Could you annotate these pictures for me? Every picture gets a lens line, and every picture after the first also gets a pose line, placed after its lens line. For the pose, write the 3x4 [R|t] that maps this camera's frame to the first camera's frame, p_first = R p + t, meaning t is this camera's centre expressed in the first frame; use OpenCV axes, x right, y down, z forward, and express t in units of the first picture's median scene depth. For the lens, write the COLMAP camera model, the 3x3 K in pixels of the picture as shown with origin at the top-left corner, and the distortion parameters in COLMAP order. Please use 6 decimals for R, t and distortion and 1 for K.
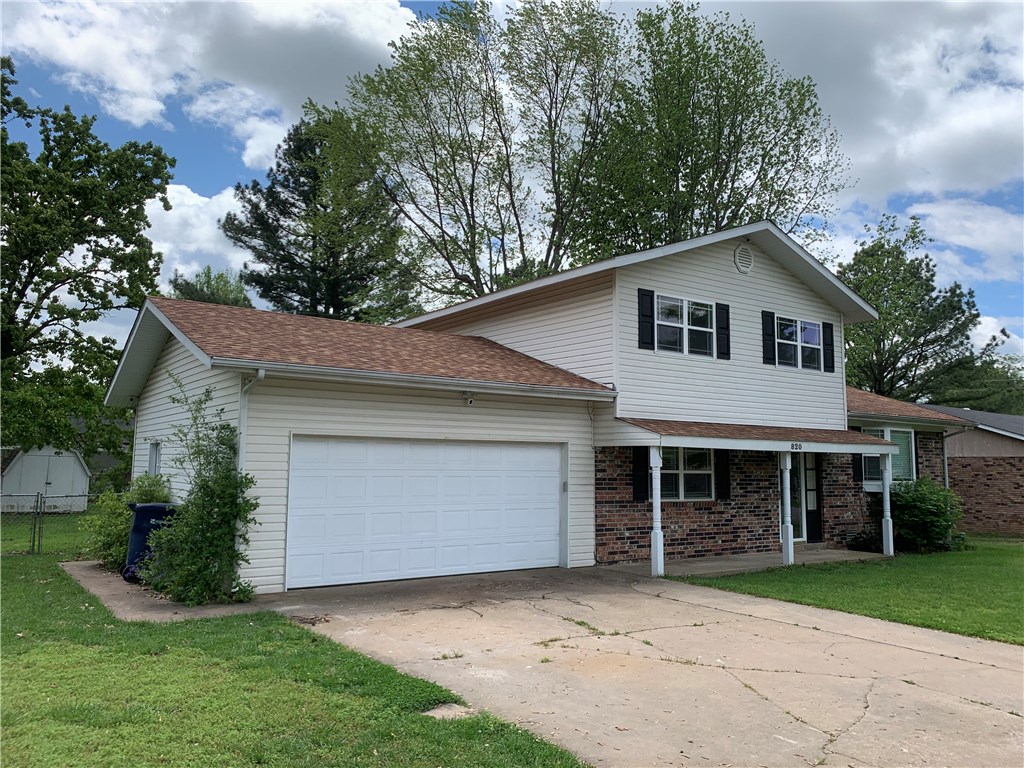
lens RADIAL K [[787.8, 0, 510.7], [0, 787.8, 380.3], [0, 0, 1]] dist [0.055052, -0.058862]
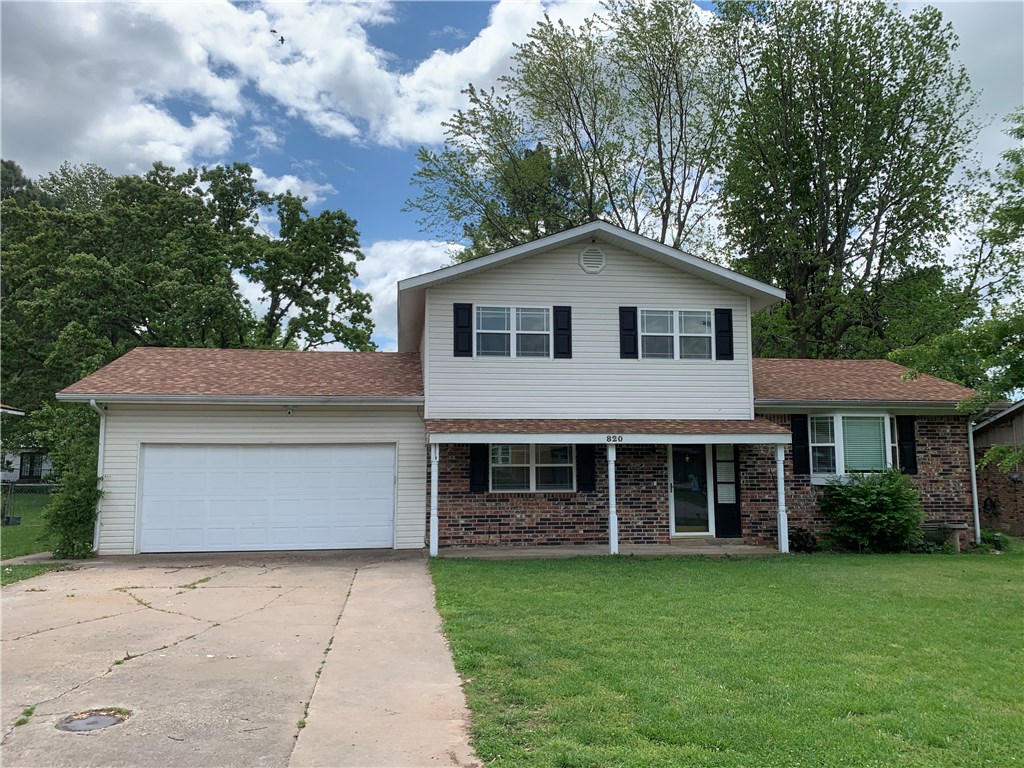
lens RADIAL K [[787.8, 0, 513.3], [0, 787.8, 382.4], [0, 0, 1]] dist [0.055052, -0.058862]
pose [[0.887763, -0.062947, -0.455976, 0.671169], [0.063183, 0.997893, -0.014742, 0.016306], [0.455943, -0.015723, 0.889870, 0.031371]]
